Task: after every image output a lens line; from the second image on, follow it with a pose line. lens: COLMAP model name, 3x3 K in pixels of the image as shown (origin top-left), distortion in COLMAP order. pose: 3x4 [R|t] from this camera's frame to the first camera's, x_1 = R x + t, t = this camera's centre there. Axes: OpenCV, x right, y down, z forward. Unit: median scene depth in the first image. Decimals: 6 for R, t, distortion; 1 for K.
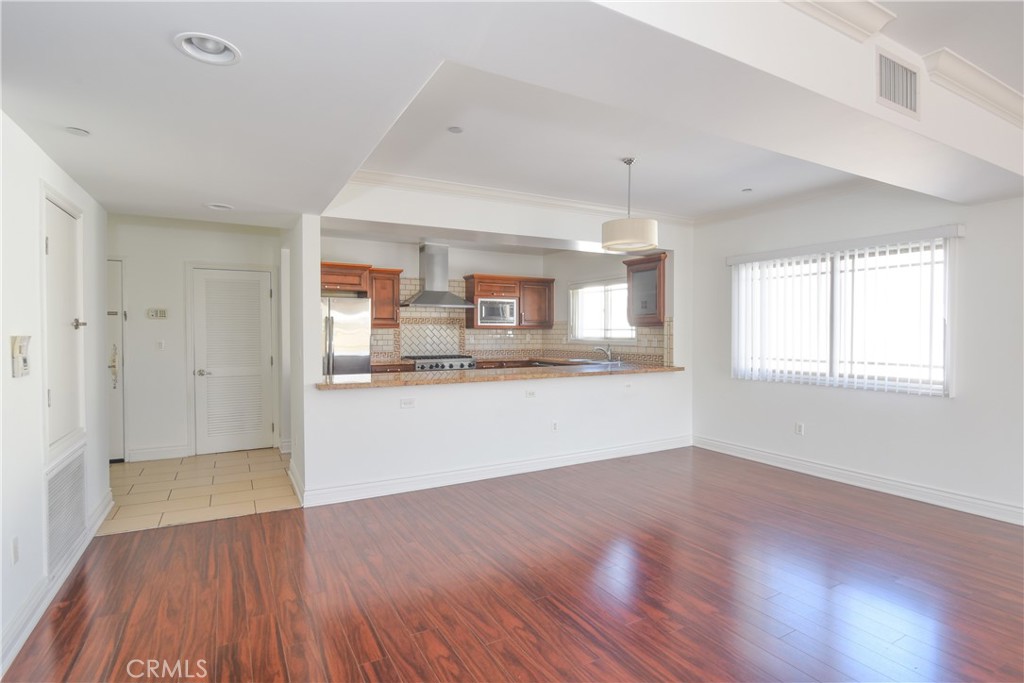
lens RADIAL K [[511.2, 0, 512.0], [0, 511.2, 341.5], [0, 0, 1]] dist [-0.001264, -0.000384]
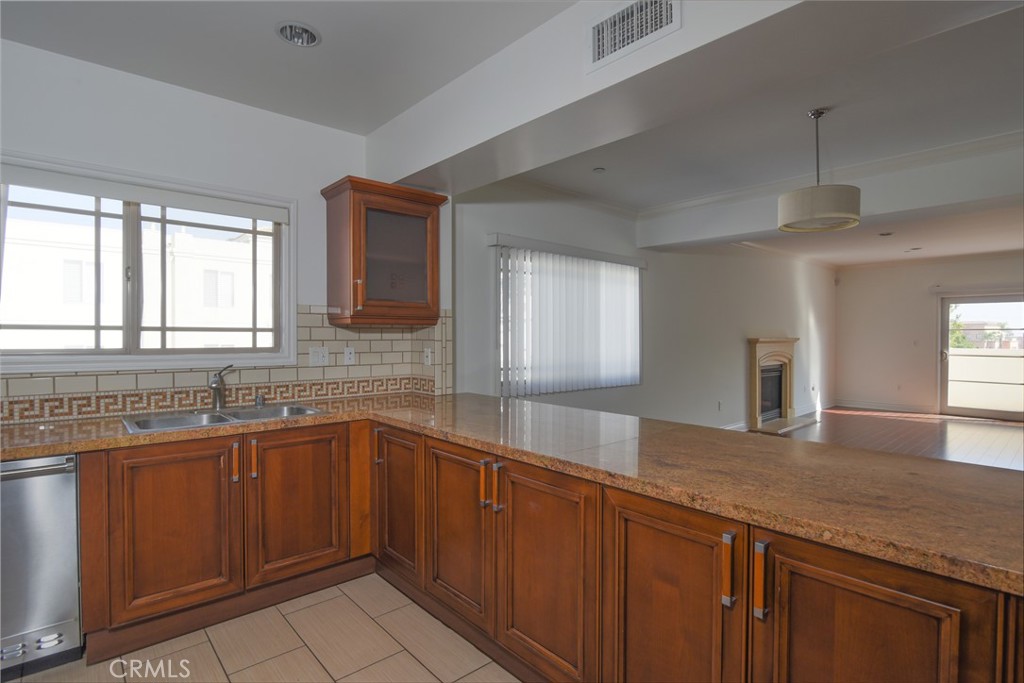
lens RADIAL K [[511.9, 0, 512.0], [0, 511.9, 341.5], [0, 0, 1]] dist [-0.016433, -0.000999]
pose [[-0.217181, -0.007280, 0.976104, -0.219628], [0.016614, 0.999800, 0.011153, -0.013784], [-0.975990, 0.018639, -0.217017, 0.850230]]
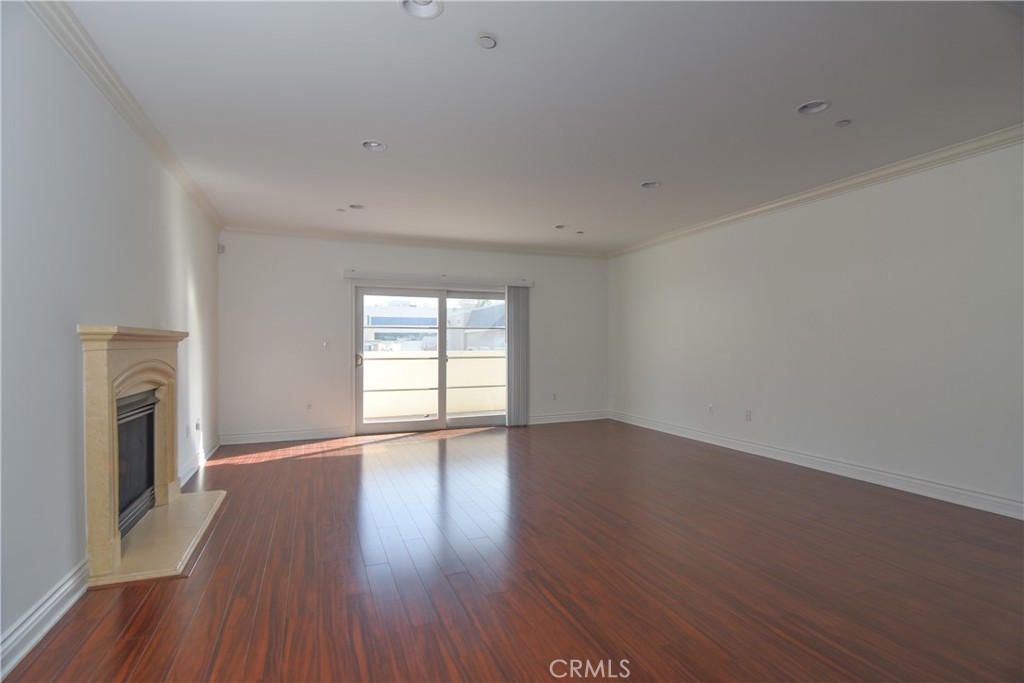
lens RADIAL K [[499.6, 0, 512.0], [0, 499.6, 341.5], [0, 0, 1]] dist [-0.001329, -0.000076]
pose [[-0.991907, 0.006645, 0.126796, 0.311894], [0.007765, 0.999935, 0.008344, 0.009546], [-0.126733, 0.009261, -0.991894, 0.485954]]
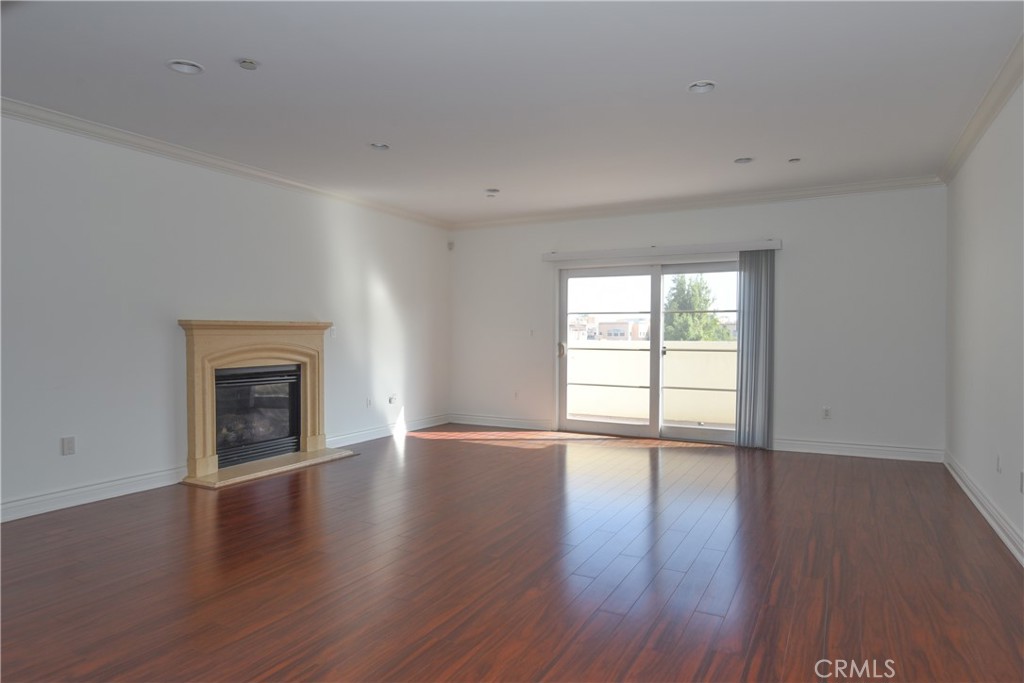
lens RADIAL K [[618.5, 0, 512.0], [0, 618.5, 341.5], [0, 0, 1]] dist [-0.003868, 0.000550]
pose [[-0.541262, -0.009728, 0.840798, -0.116544], [0.011428, 0.999756, 0.018924, 0.014797], [-0.840777, 0.019852, -0.541018, 0.251871]]
